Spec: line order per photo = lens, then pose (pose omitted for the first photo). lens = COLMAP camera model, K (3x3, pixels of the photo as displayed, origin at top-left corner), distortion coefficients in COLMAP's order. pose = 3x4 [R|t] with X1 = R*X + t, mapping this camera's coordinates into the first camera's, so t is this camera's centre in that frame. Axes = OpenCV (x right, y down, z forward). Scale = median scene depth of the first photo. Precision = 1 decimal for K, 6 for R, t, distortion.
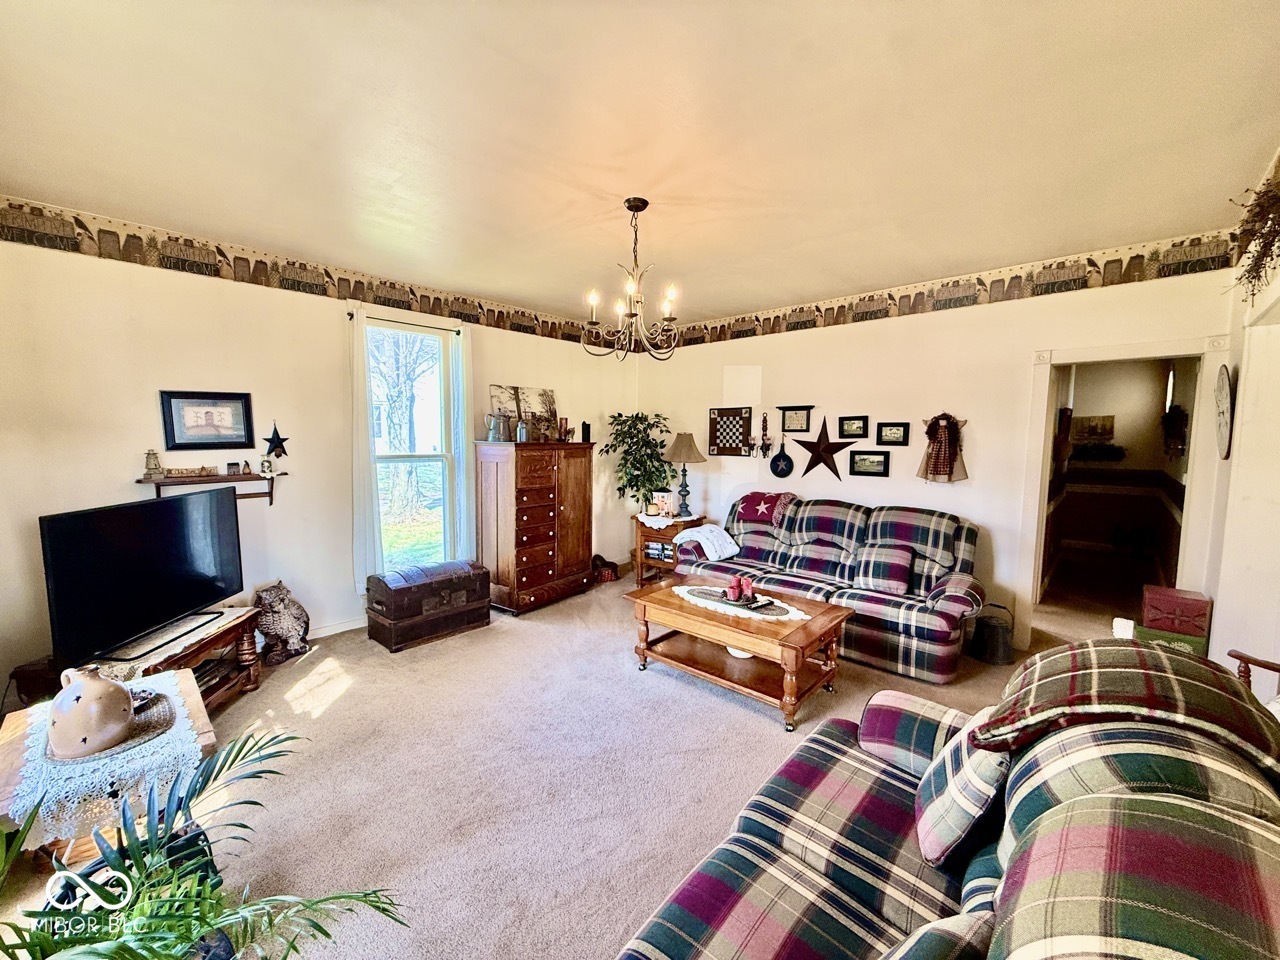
lens RADIAL K [[513.5, 0, 631.3], [0, 513.5, 480.7], [0, 0, 1]] dist [-0.001869, 0.000218]
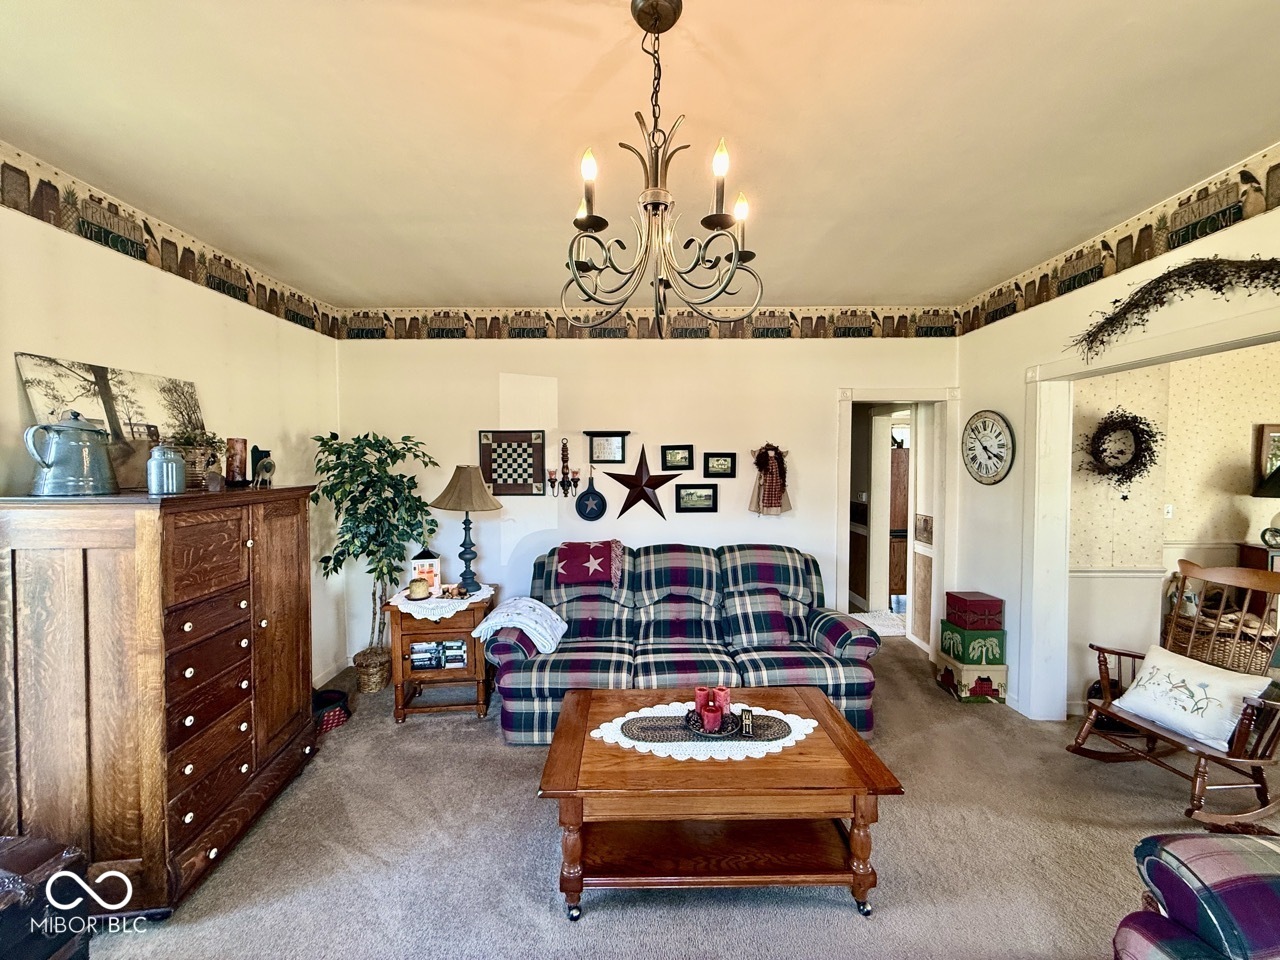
lens RADIAL K [[513.5, 0, 643.2], [0, 513.5, 481.0], [0, 0, 1]] dist [-0.001869, 0.000218]
pose [[0.729354, -0.033067, 0.683337, -0.205097], [0.066505, 0.997528, -0.022713, -0.047756], [-0.680896, 0.062011, 0.729750, 0.400593]]
